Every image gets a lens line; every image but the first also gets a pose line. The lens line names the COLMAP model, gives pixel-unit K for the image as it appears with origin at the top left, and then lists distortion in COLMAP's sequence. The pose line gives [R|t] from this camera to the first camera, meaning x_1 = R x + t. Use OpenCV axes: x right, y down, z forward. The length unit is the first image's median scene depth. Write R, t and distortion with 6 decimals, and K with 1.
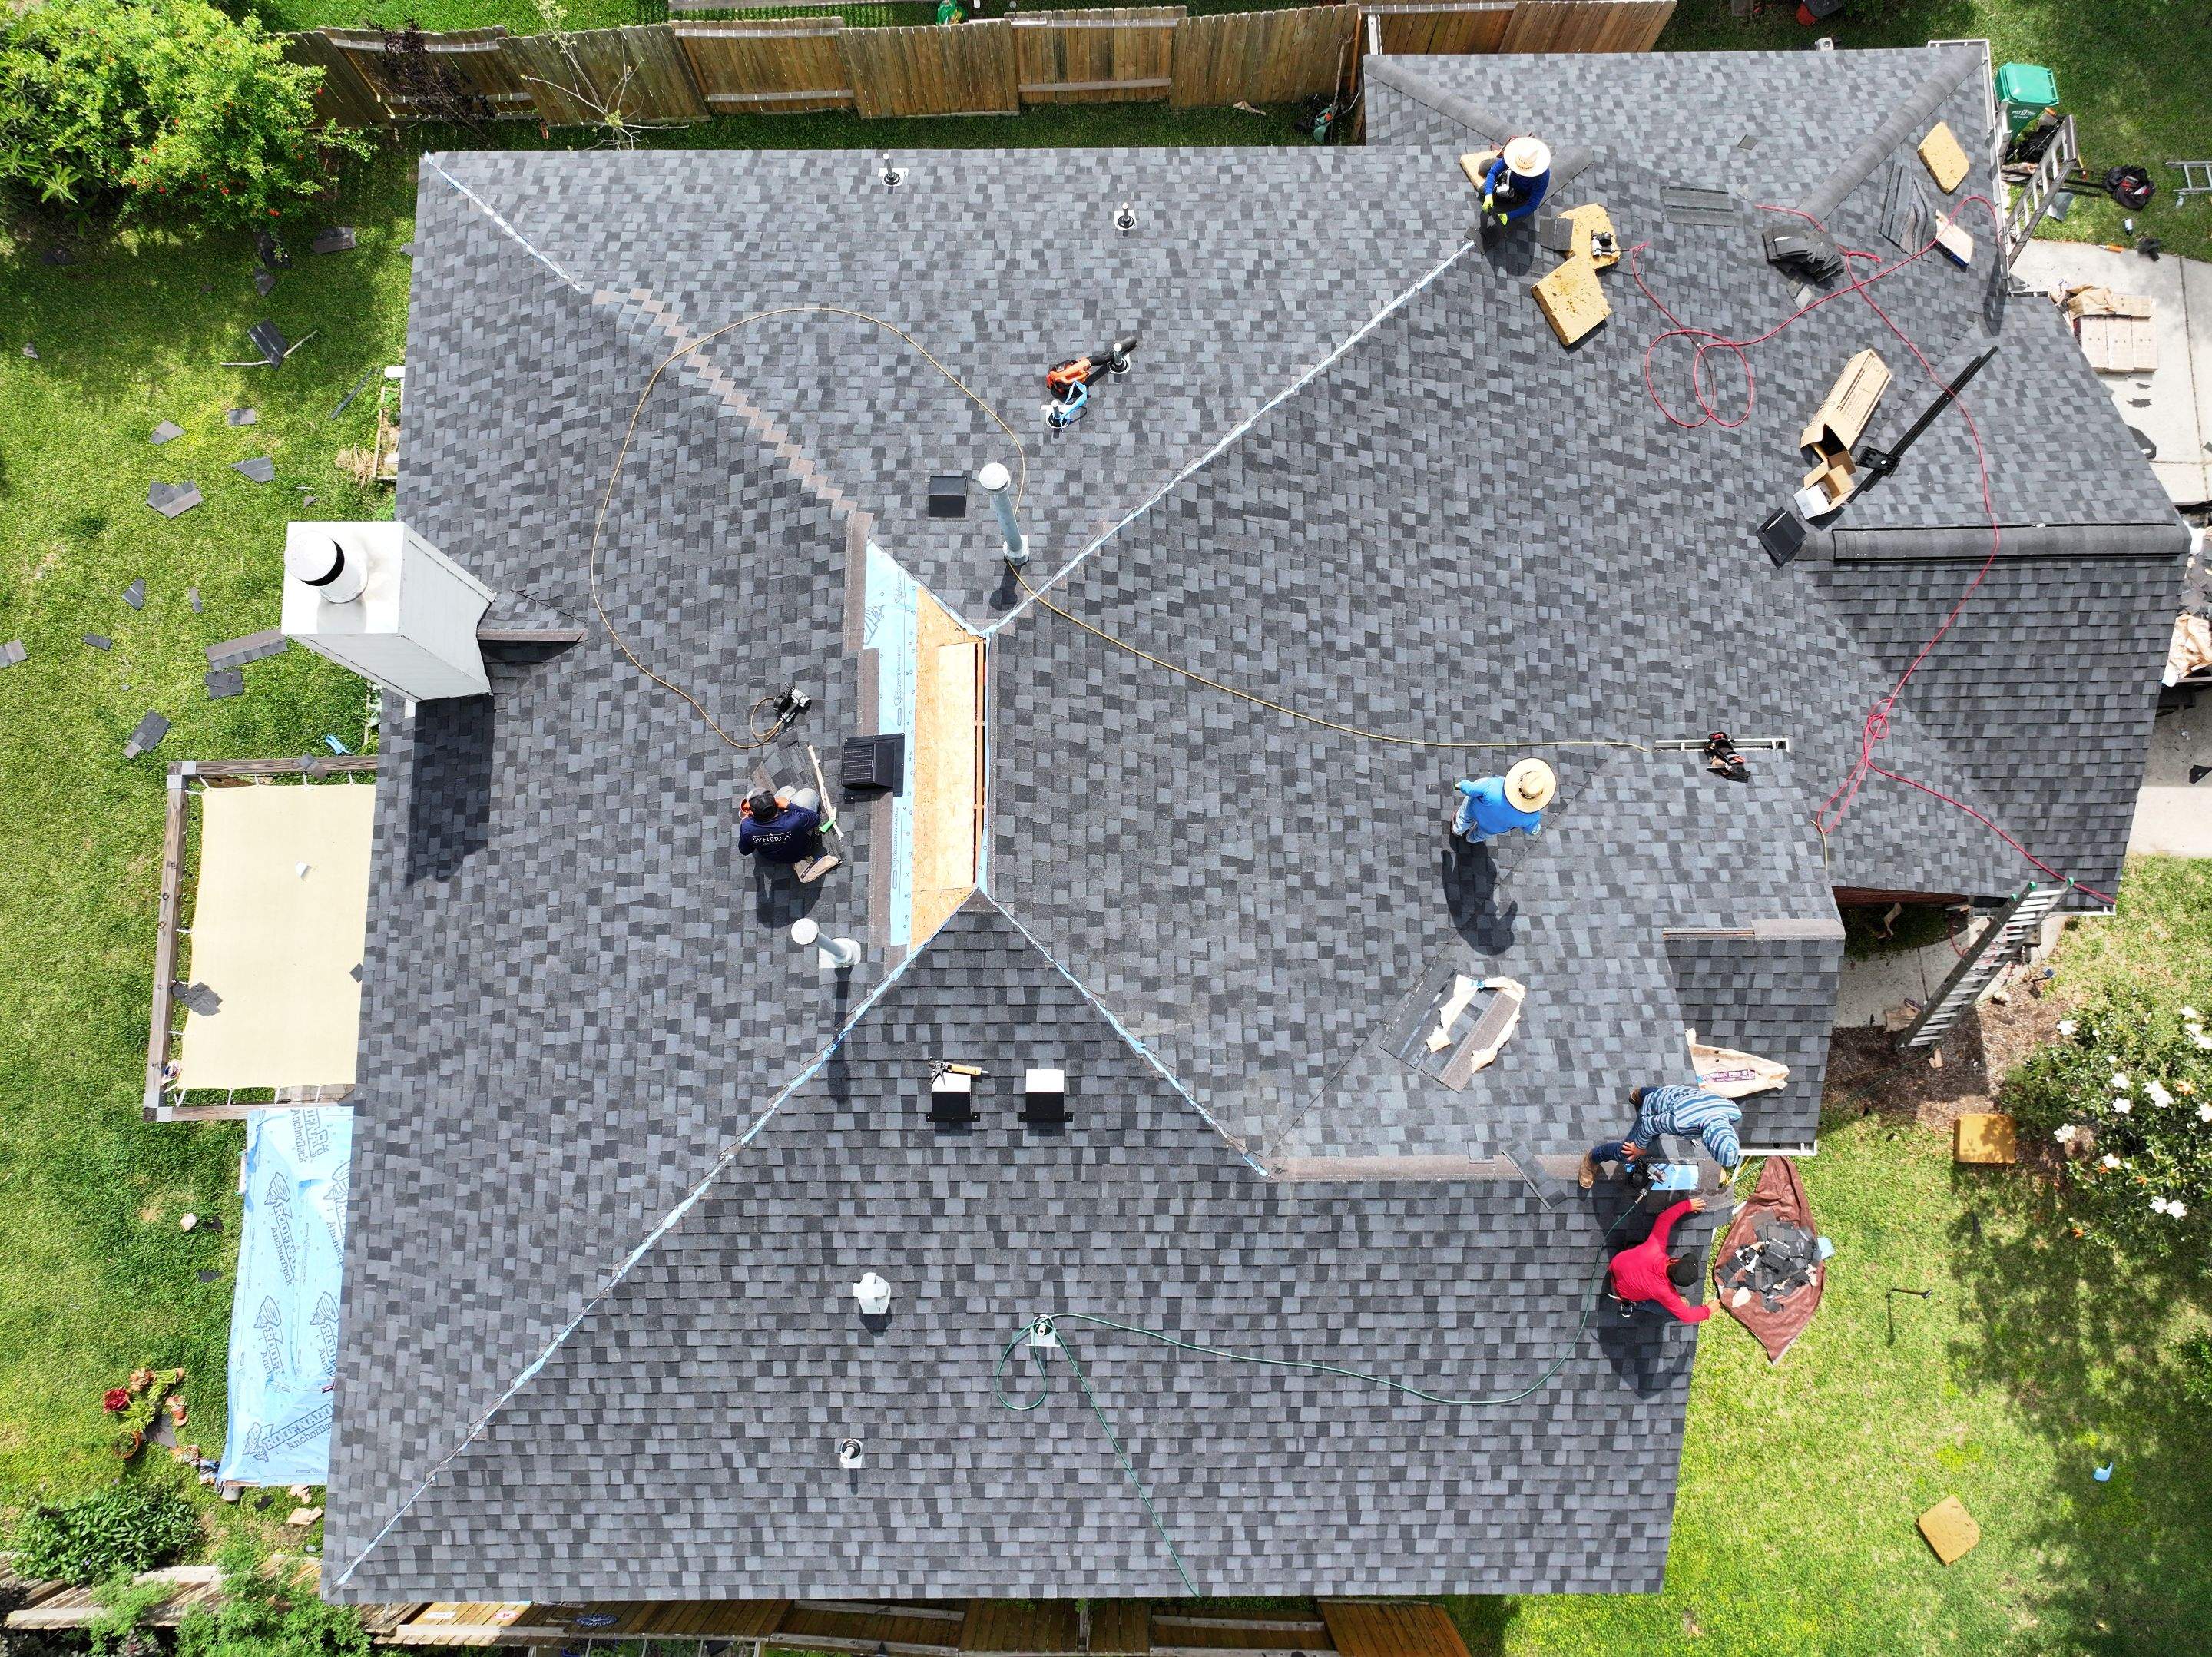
lens RADIAL K [[1553.4, 0, 1108.9], [0, 1553.4, 821.8], [0, 0, 1]] dist [0.000528, 0.014562]
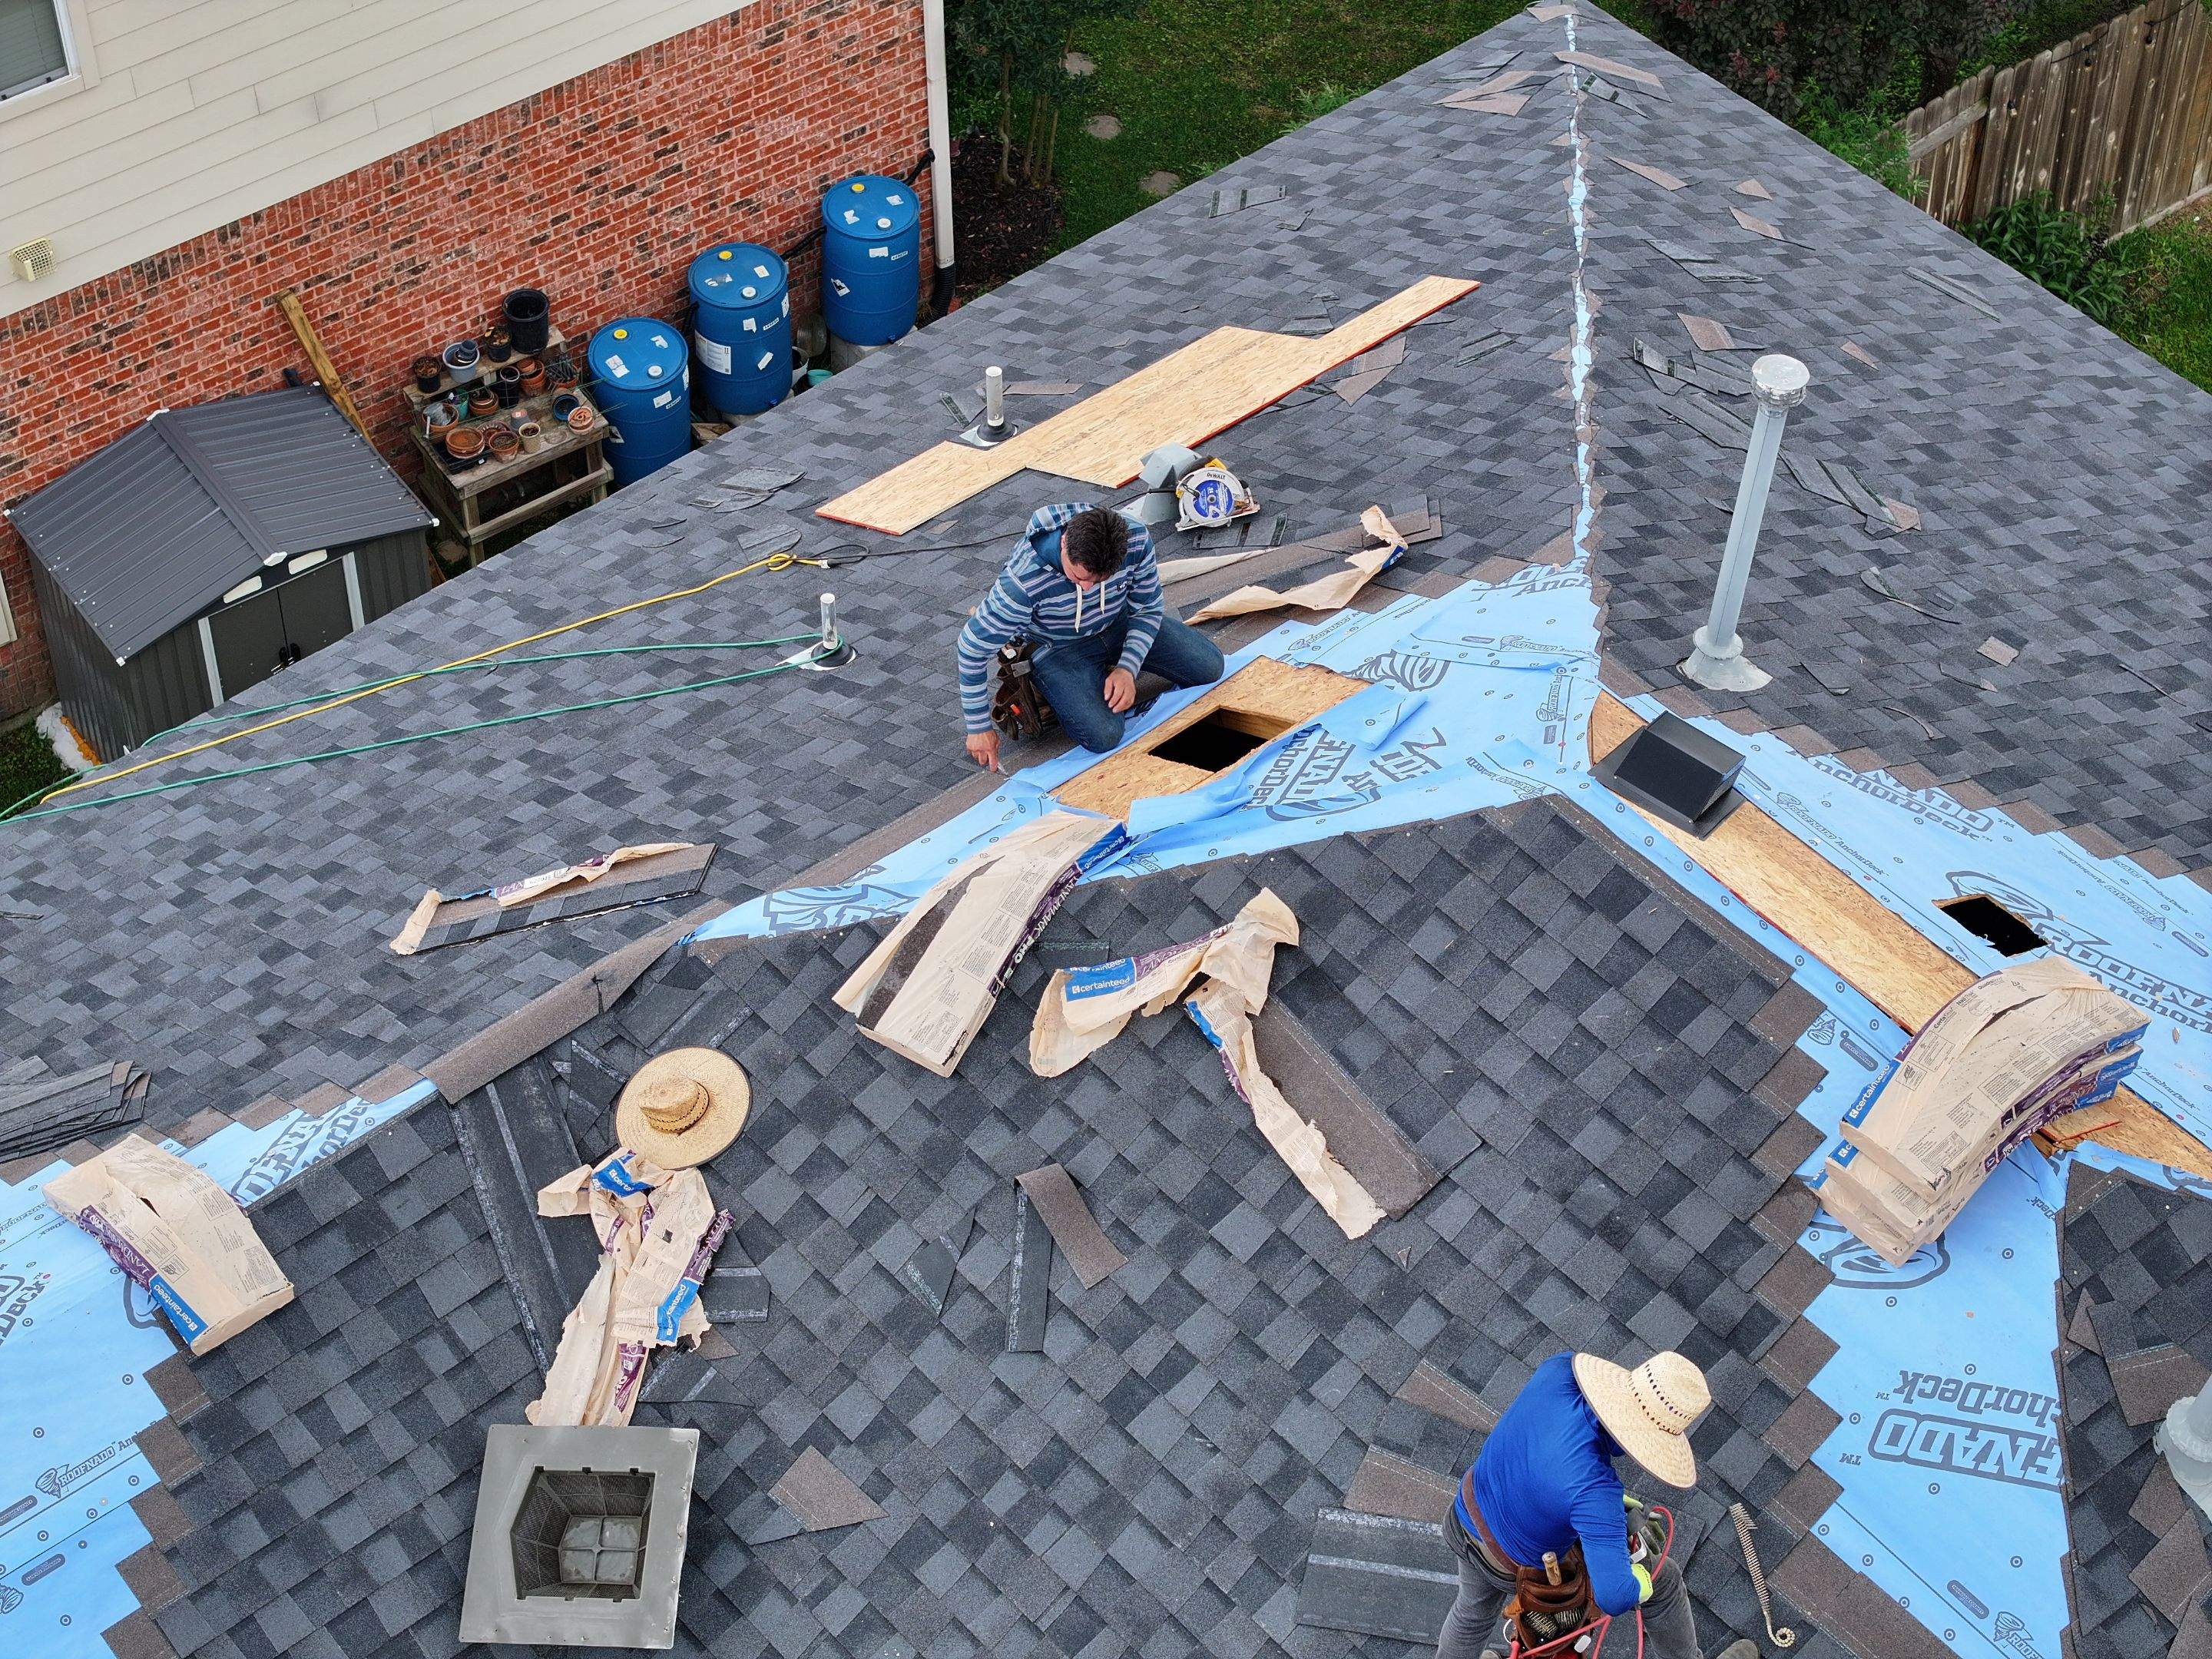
lens RADIAL K [[4426.7, 0, 1119.4], [0, 4426.7, 817.8], [0, 0, 1]] dist [-0.133194, 0.000000]
pose [[-0.768224, 0.461281, -0.443905, 0.460170], [-0.631714, -0.433823, 0.642444, -0.545959], [0.103771, 0.773962, 0.624671, 0.224429]]
